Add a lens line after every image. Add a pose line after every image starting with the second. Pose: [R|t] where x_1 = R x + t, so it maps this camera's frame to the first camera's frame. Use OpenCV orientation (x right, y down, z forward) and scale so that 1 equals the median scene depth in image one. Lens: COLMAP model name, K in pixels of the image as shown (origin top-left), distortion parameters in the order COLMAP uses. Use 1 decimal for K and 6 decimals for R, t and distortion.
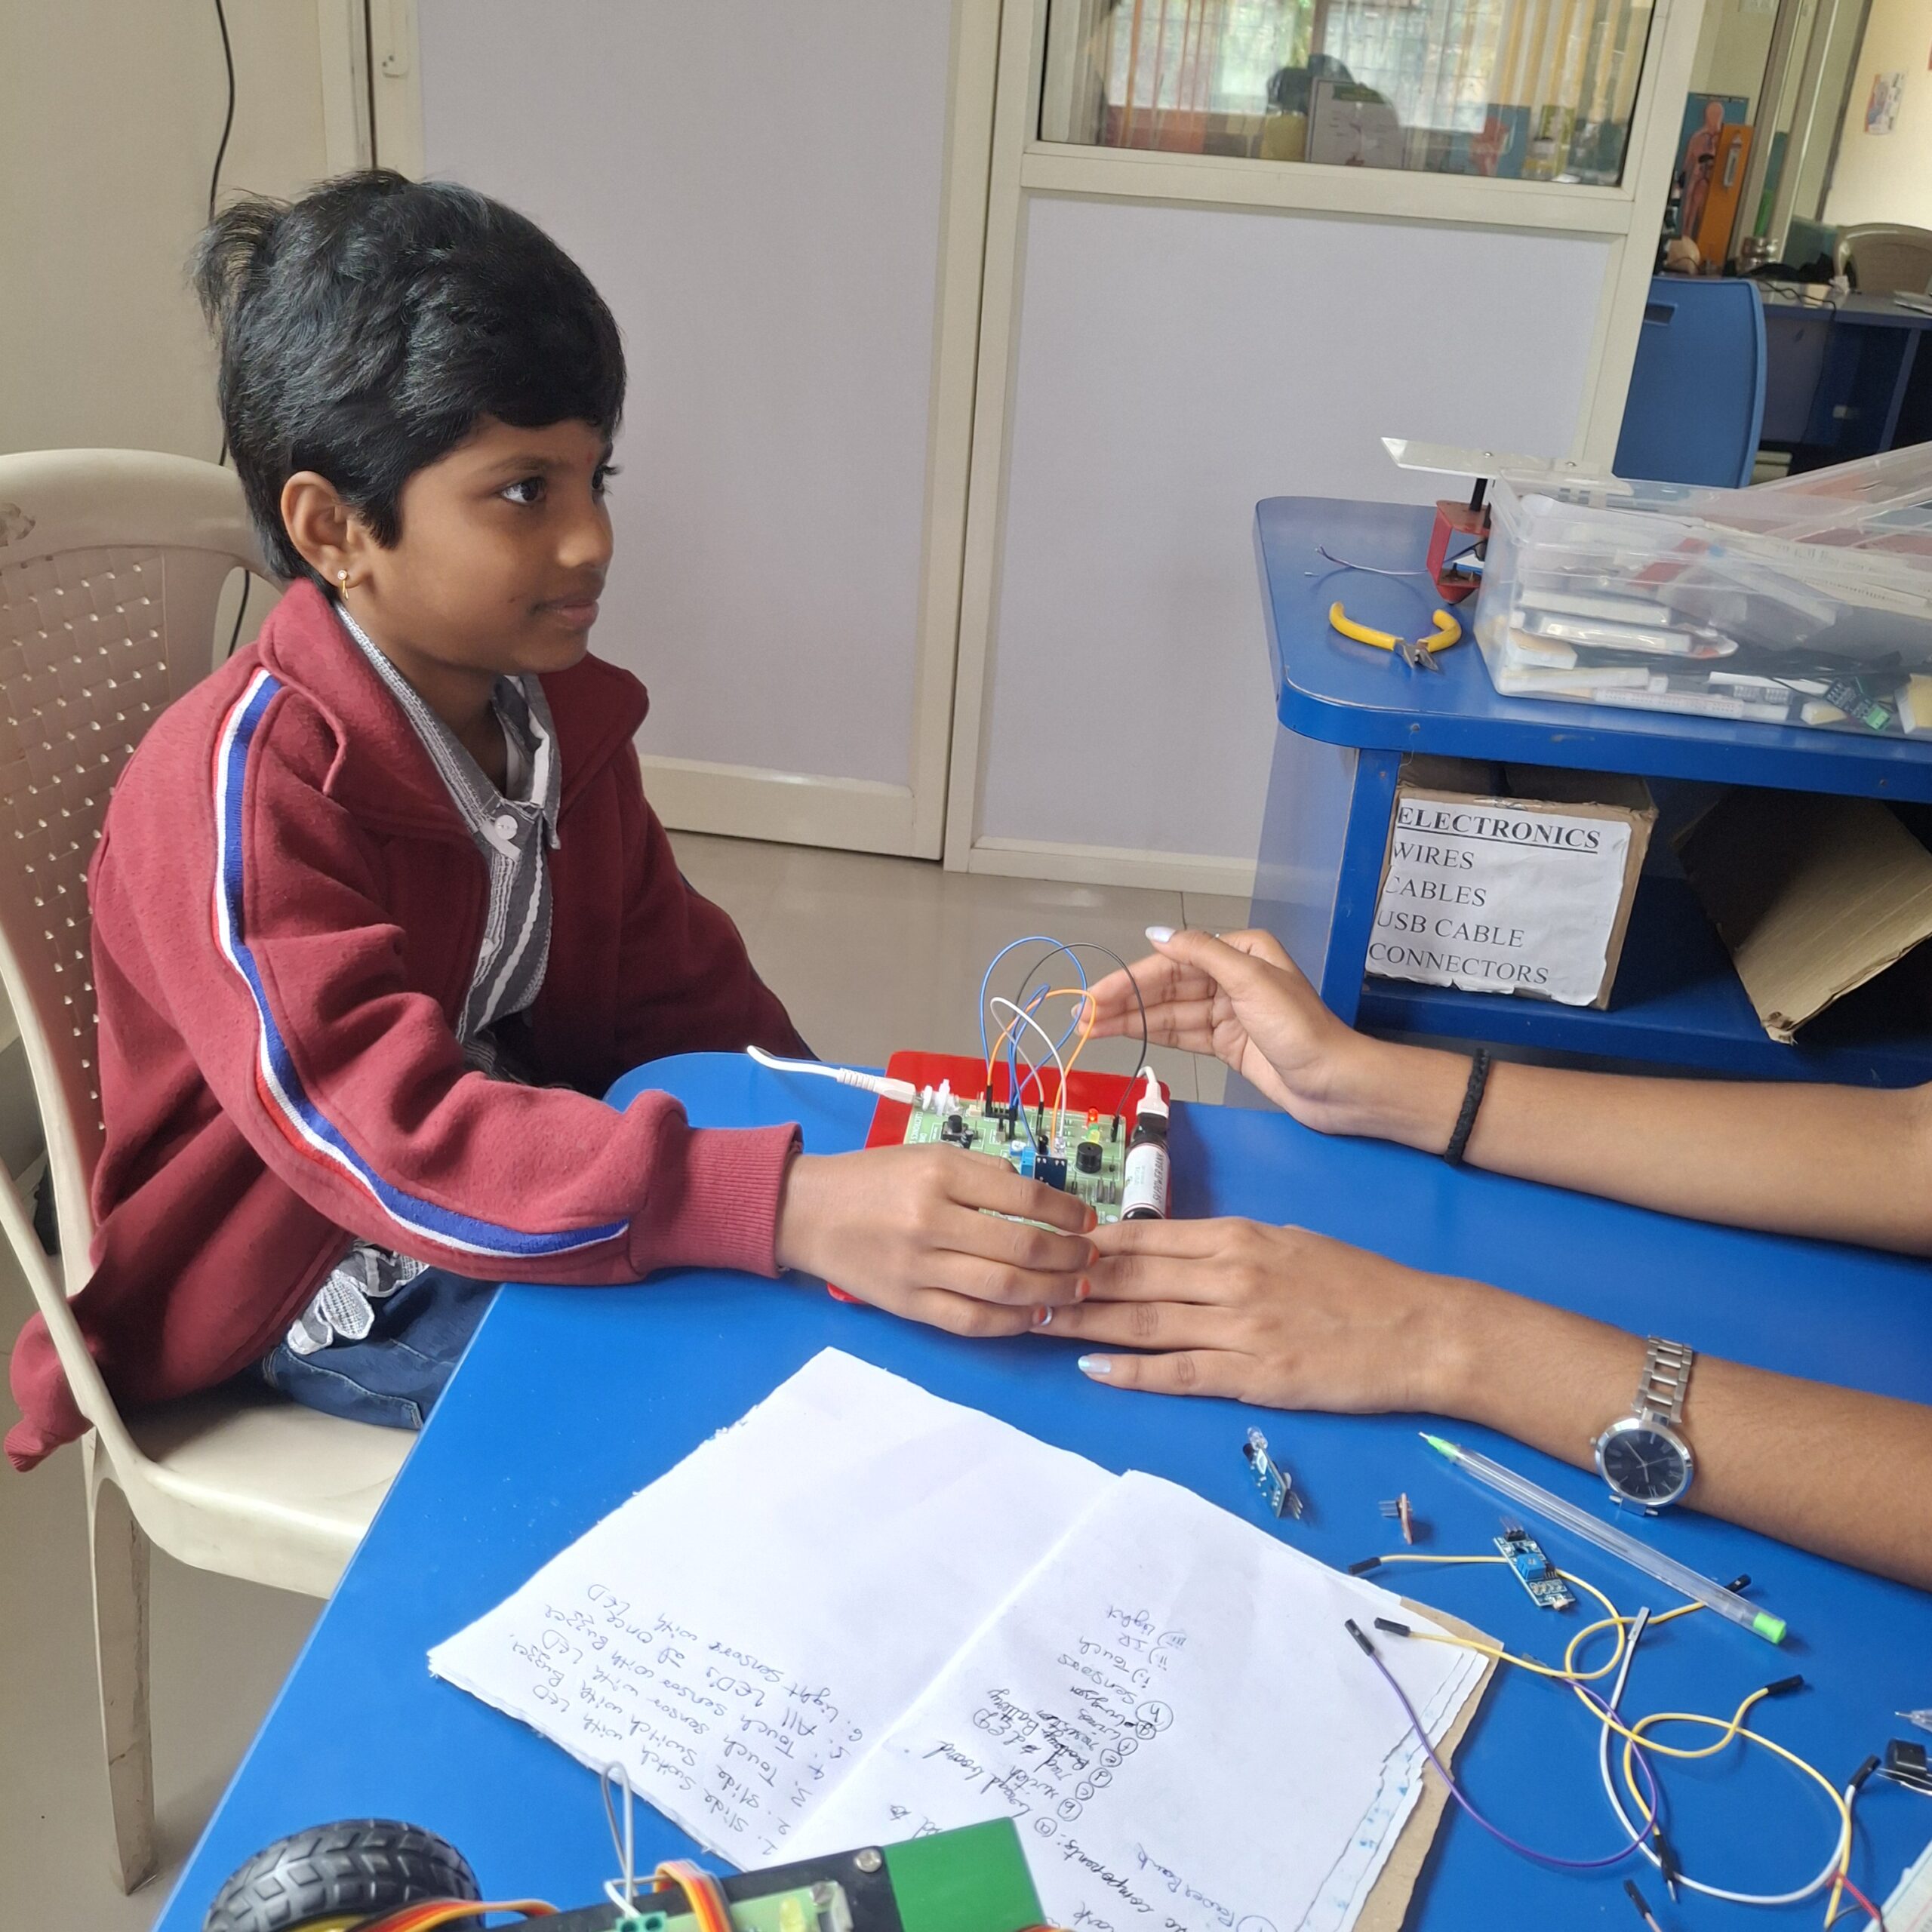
lens RADIAL K [[1889.4, 0, 966.0], [0, 1889.4, 966.0], [0, 0, 1]] dist [0.024966, -0.128545]
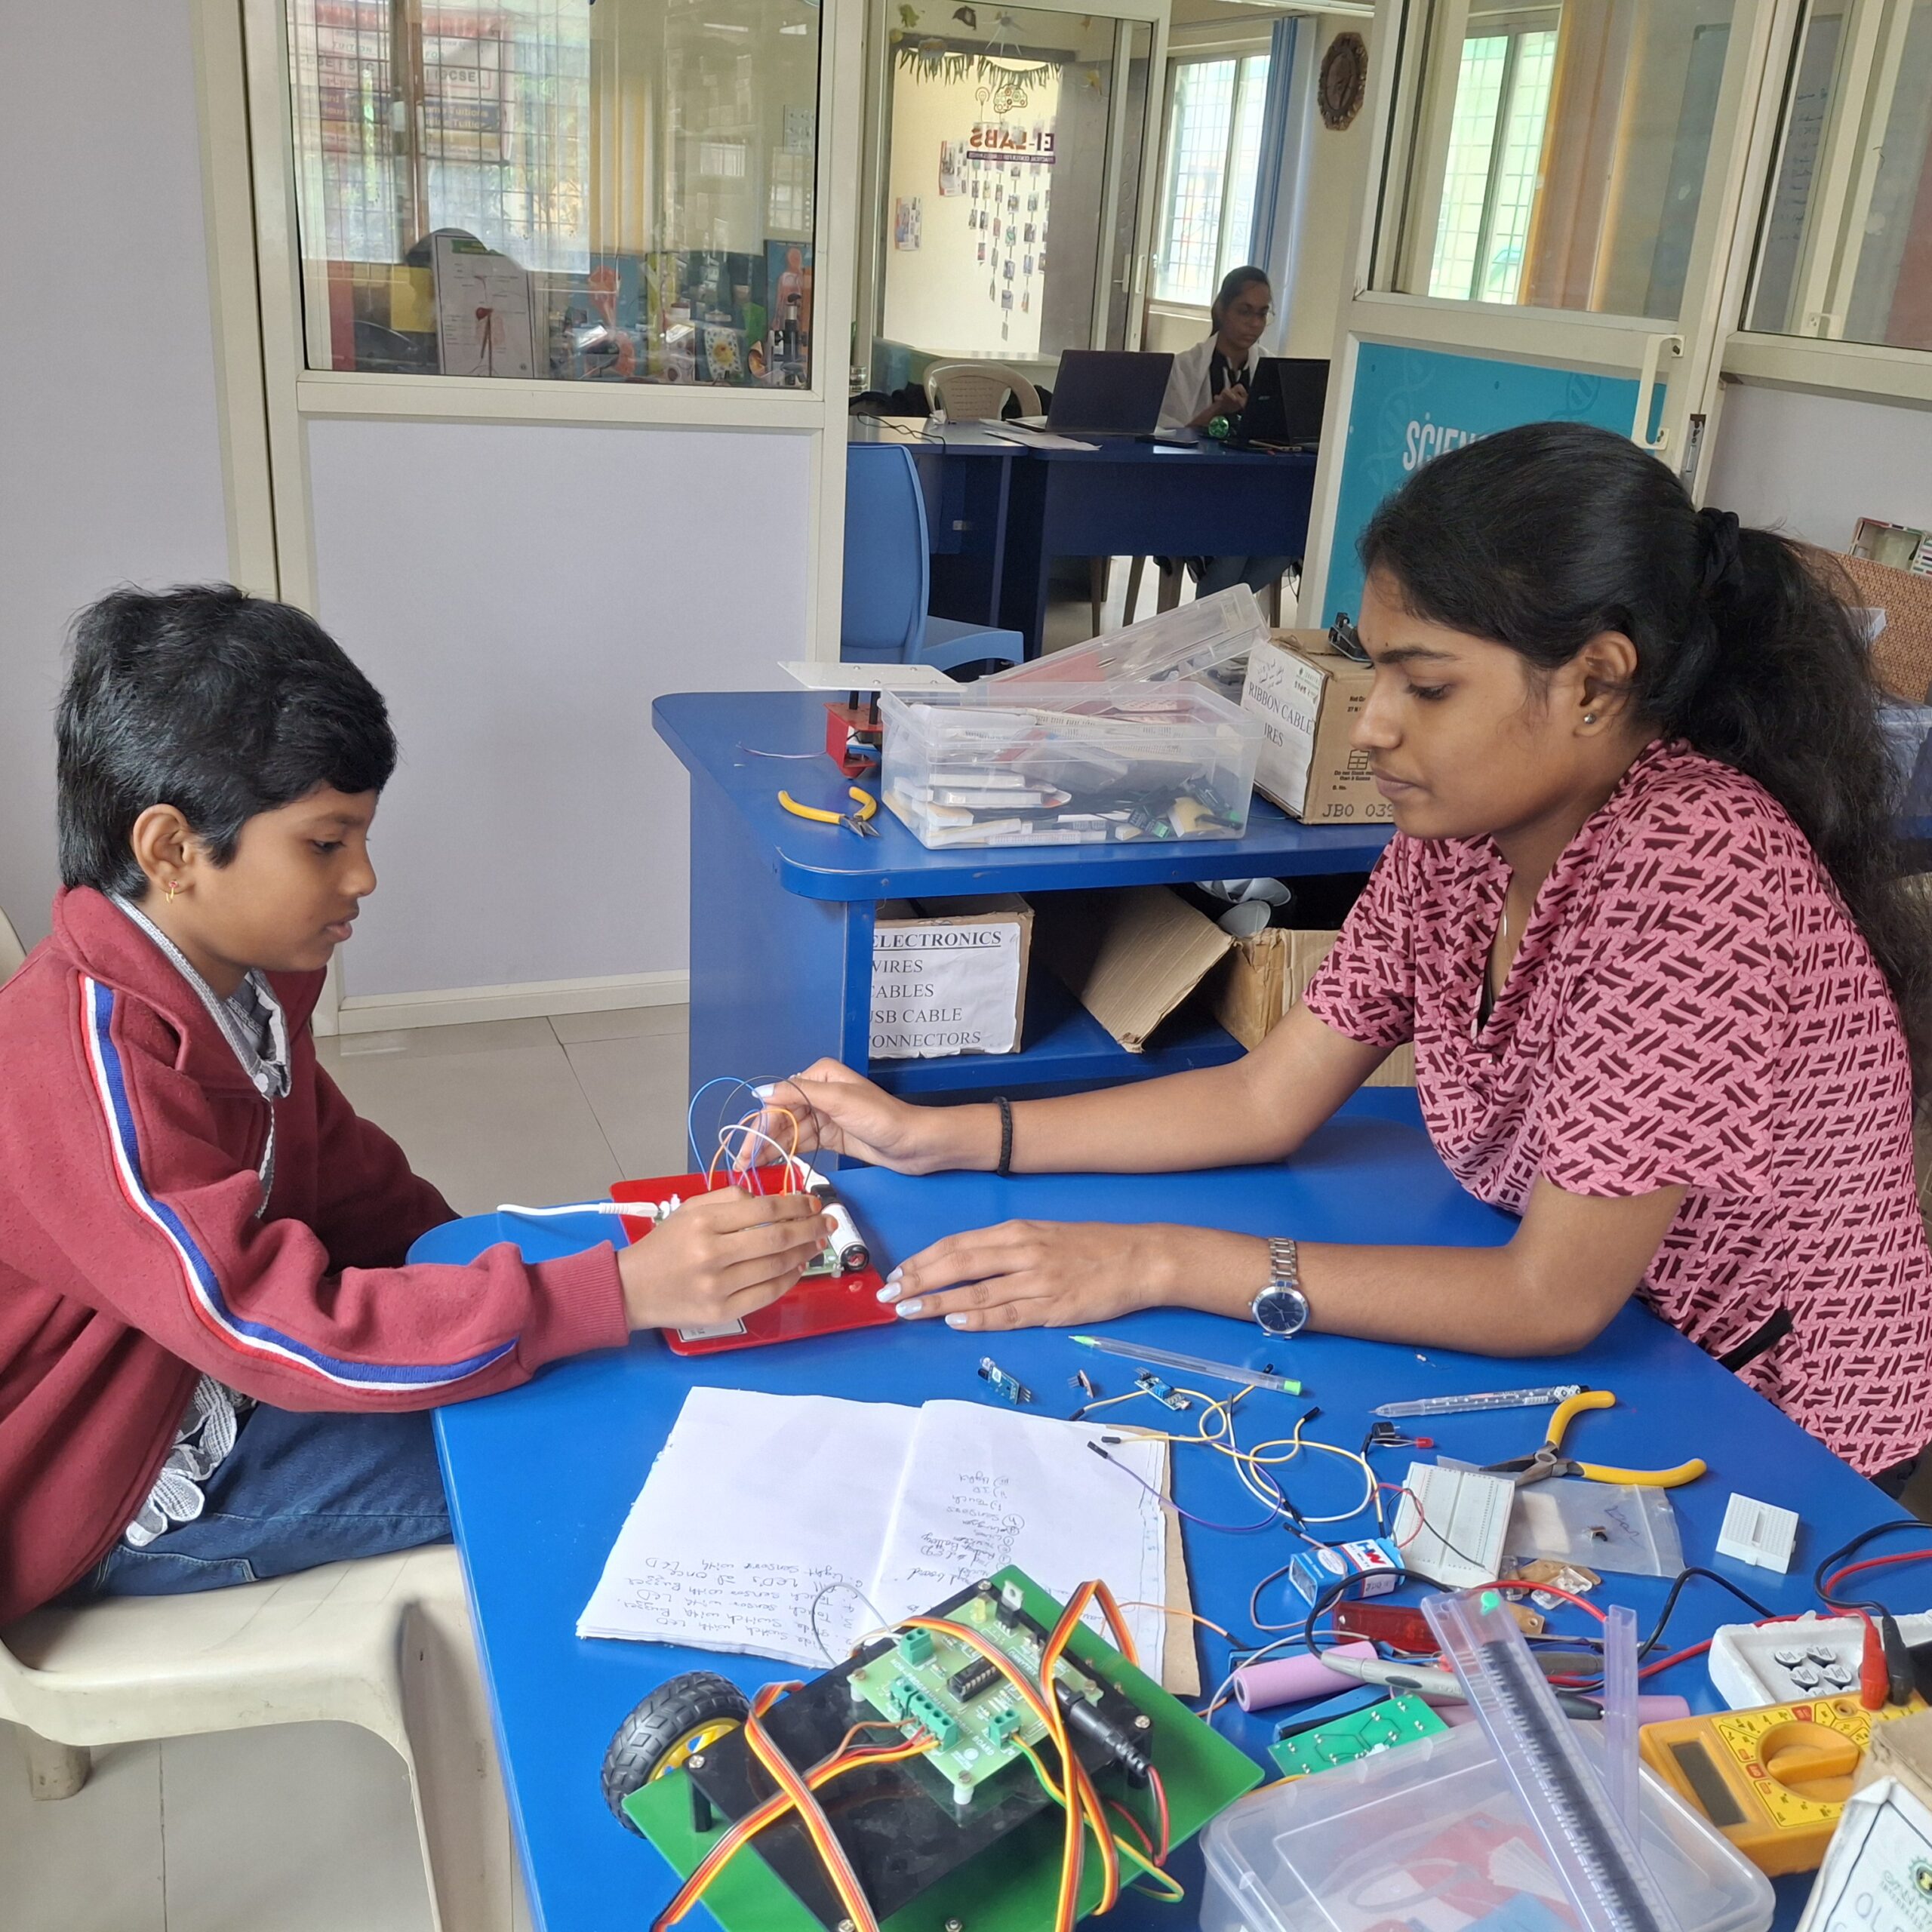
lens RADIAL K [[1889.4, 0, 966.0], [0, 1889.4, 966.0], [0, 0, 1]] dist [0.024966, -0.128545]
pose [[0.891920, -0.164634, 0.421157, -0.308732], [0.180765, 0.983525, 0.001646, -0.054784], [-0.414490, 0.074663, 0.906986, -0.298043]]
